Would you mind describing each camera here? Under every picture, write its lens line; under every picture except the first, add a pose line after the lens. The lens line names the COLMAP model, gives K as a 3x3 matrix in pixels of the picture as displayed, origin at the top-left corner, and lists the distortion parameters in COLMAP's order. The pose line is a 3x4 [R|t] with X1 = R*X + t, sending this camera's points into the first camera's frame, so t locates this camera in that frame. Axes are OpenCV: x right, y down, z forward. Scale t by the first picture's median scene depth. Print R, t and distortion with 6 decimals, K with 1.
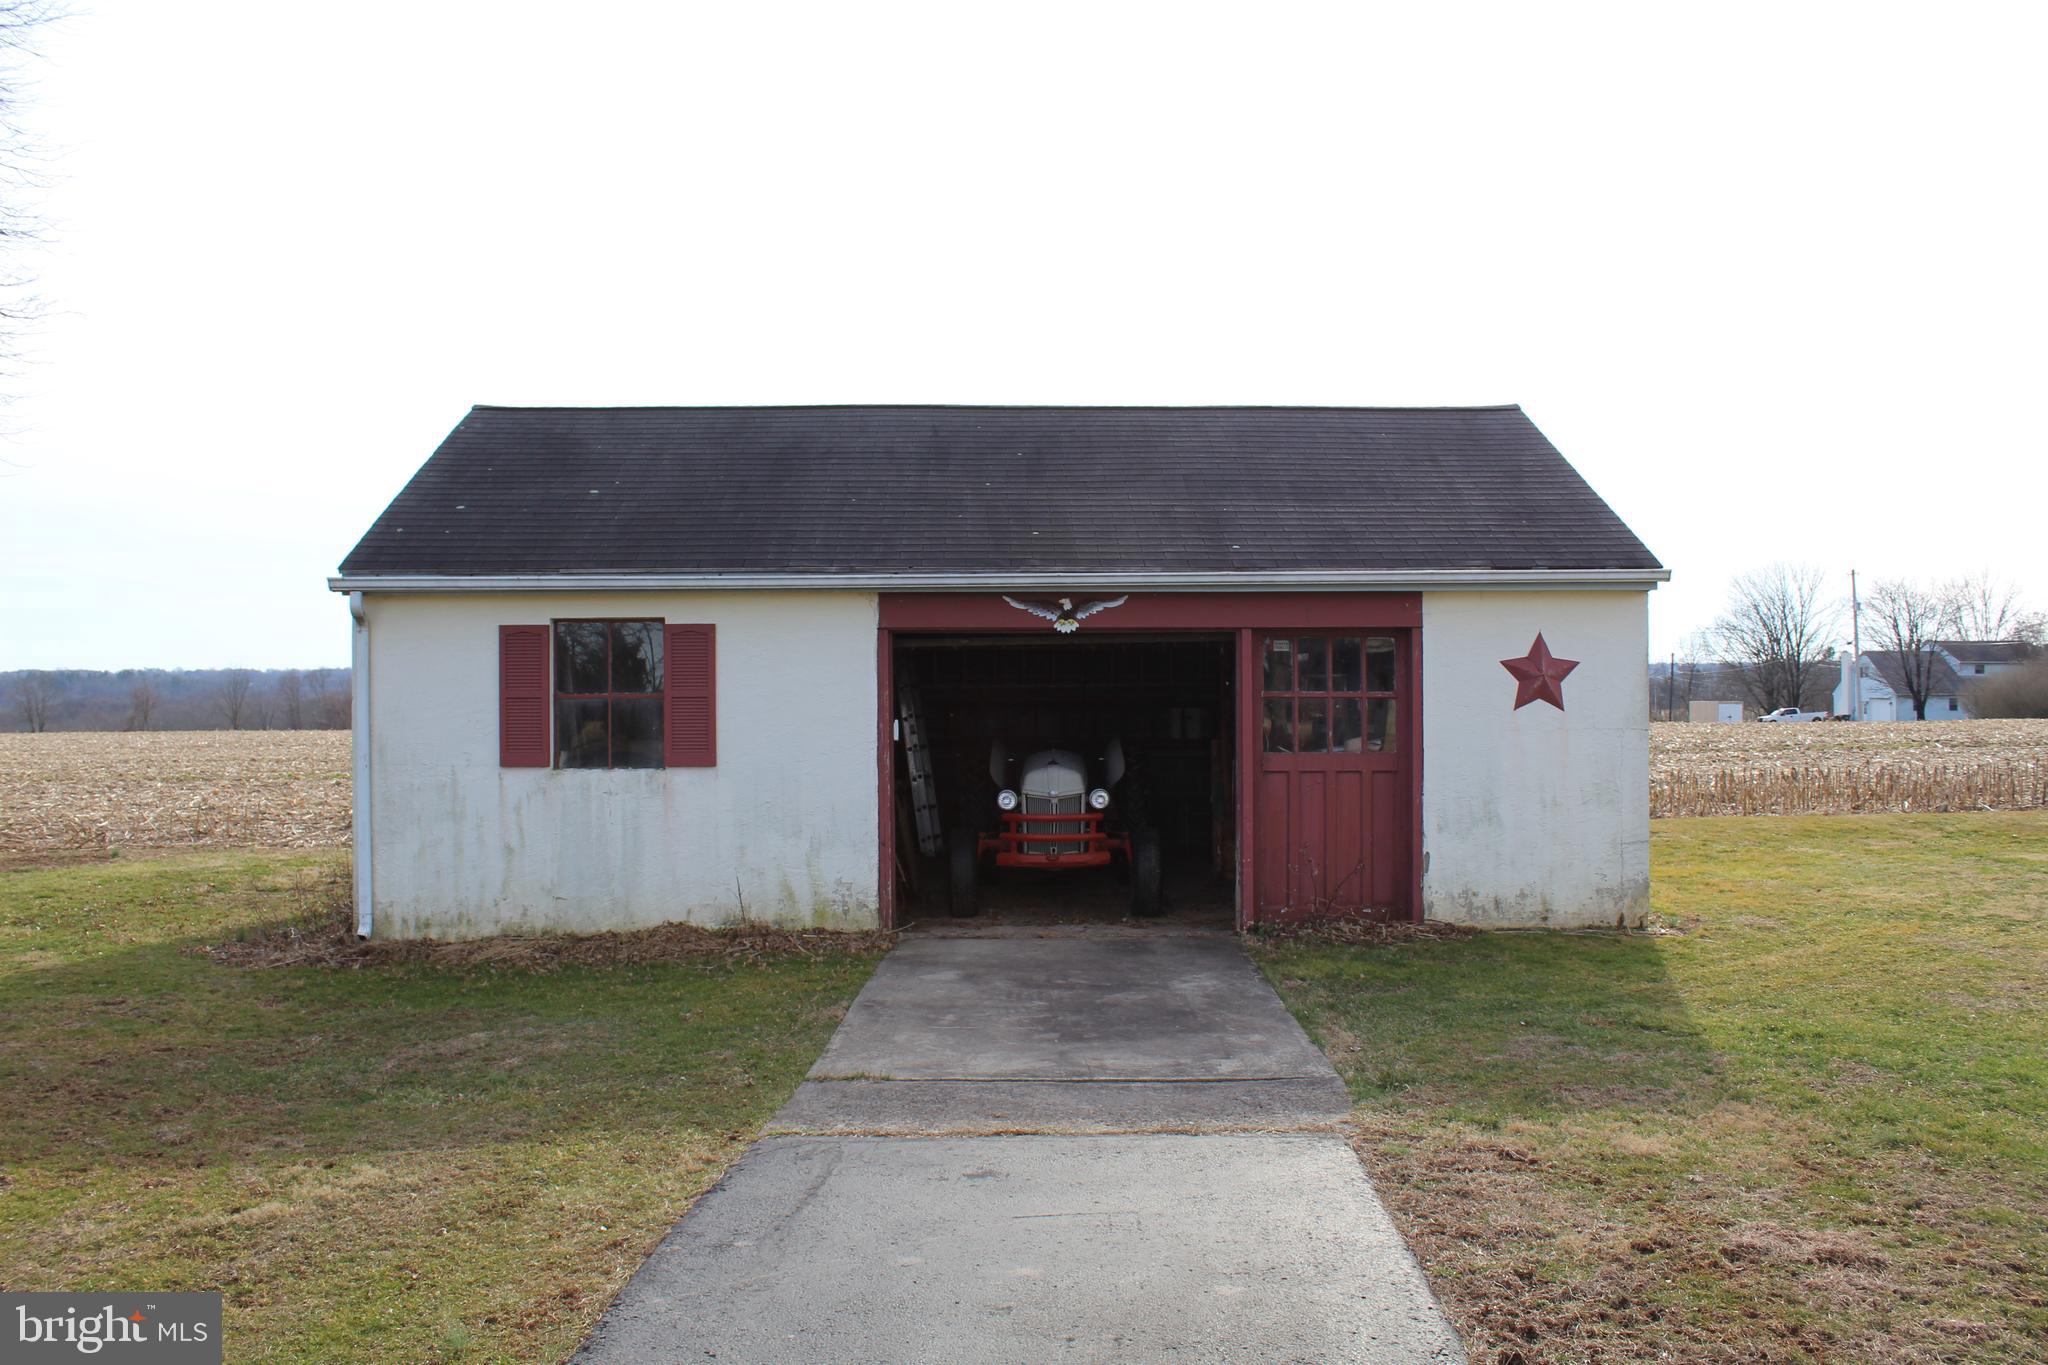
lens RADIAL K [[1708.6, 0, 1024.0], [0, 1708.6, 682.5], [0, 0, 1]] dist [-0.166270, 0.149127]
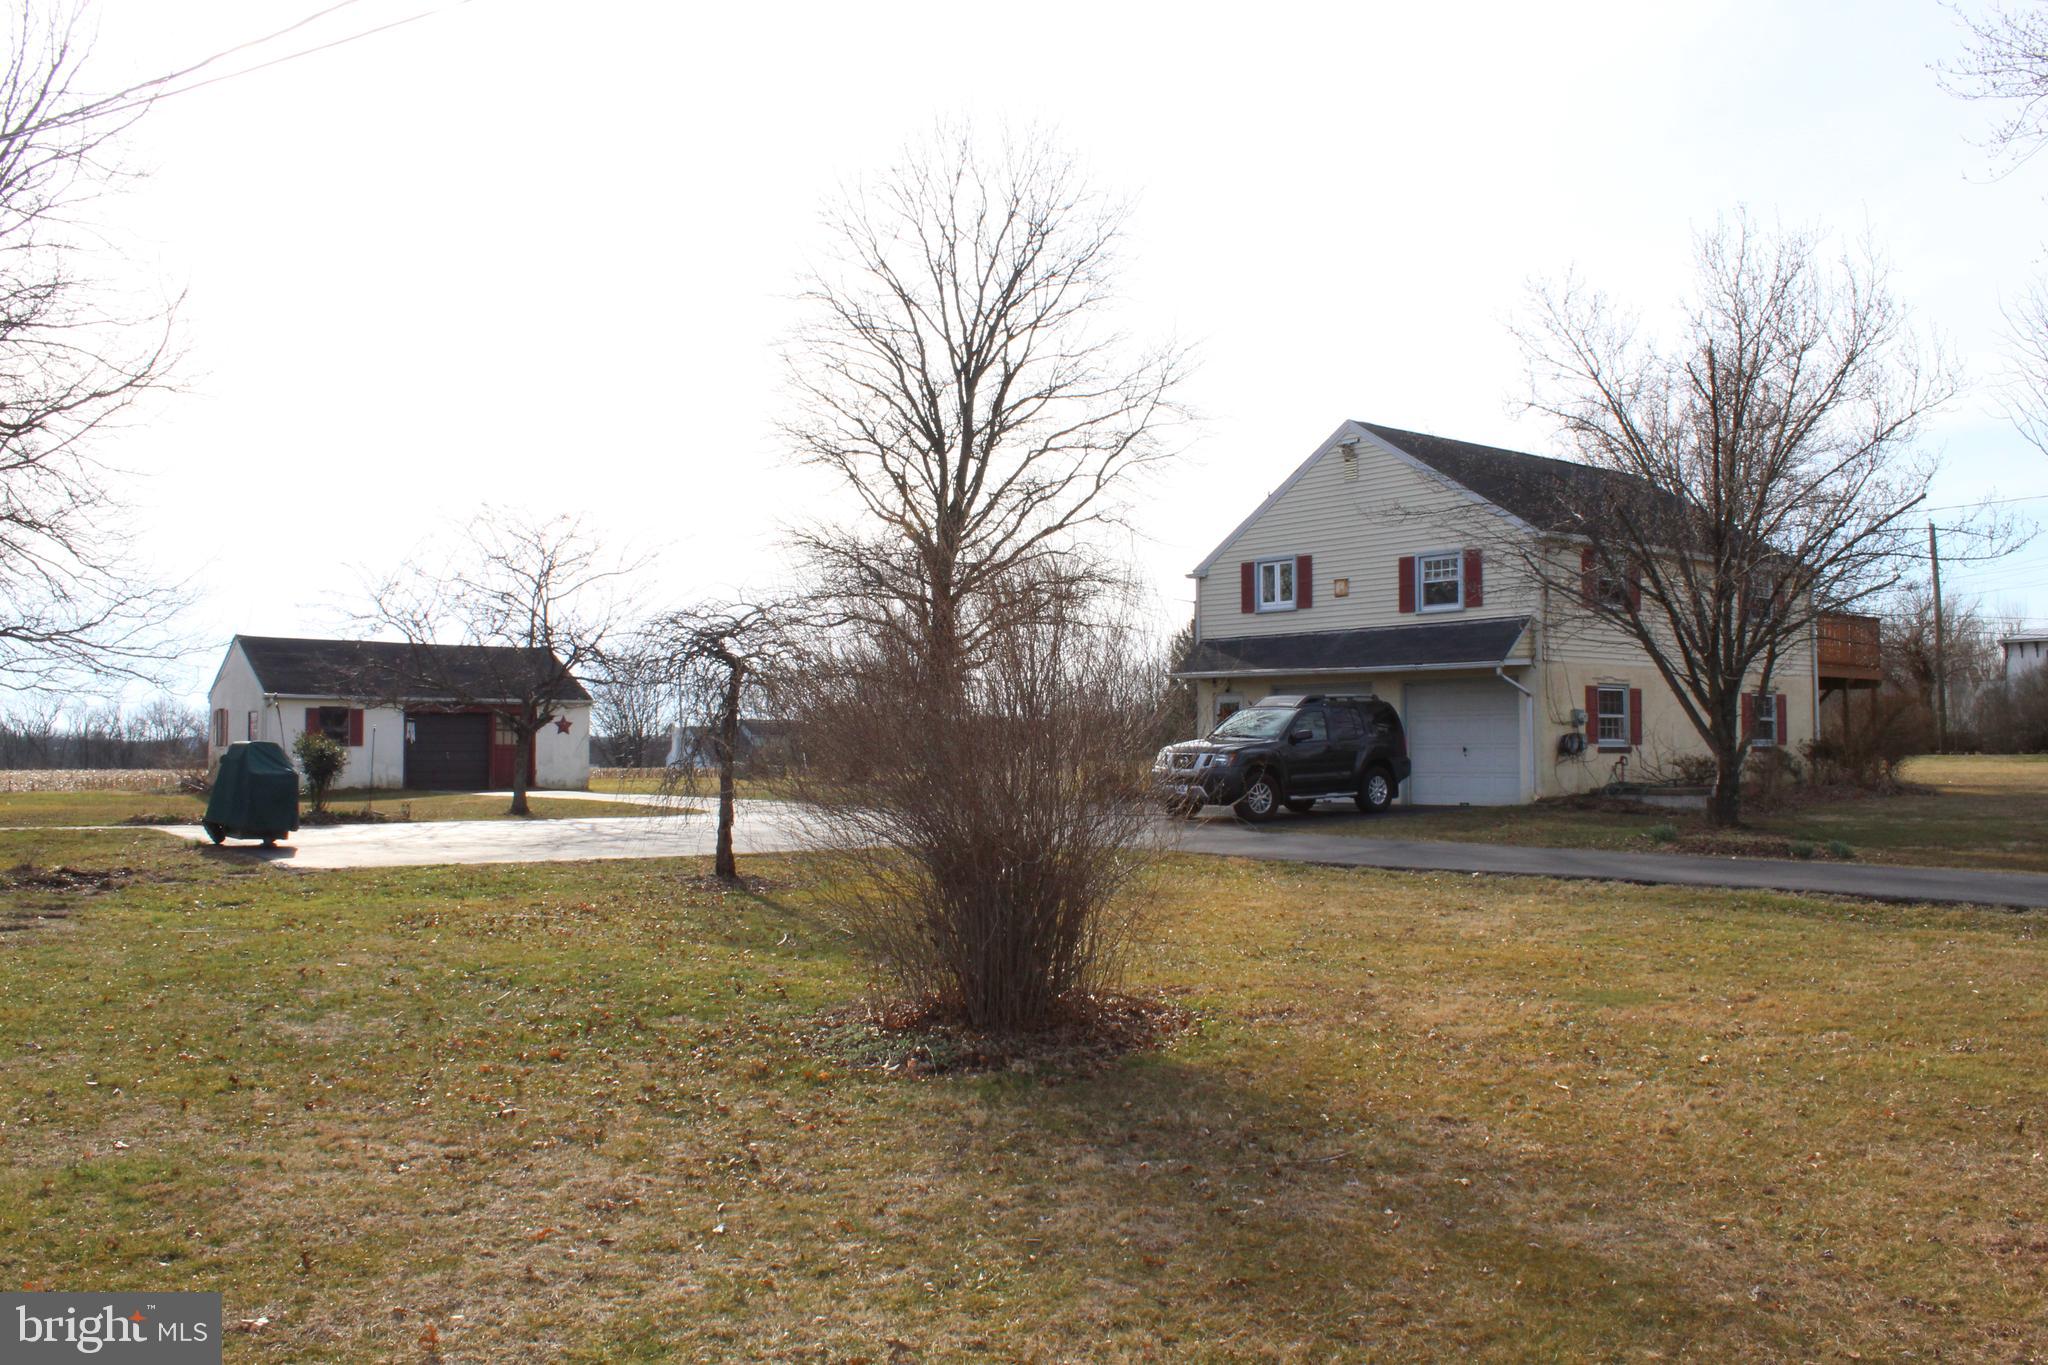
lens RADIAL K [[1708.6, 0, 1024.0], [0, 1708.6, 682.5], [0, 0, 1]] dist [-0.166270, 0.149127]
pose [[0.792193, 0.030229, 0.609521, -1.309037], [-0.003854, 0.999000, -0.044537, 0.069262], [-0.610258, 0.032933, 0.791518, -2.924978]]
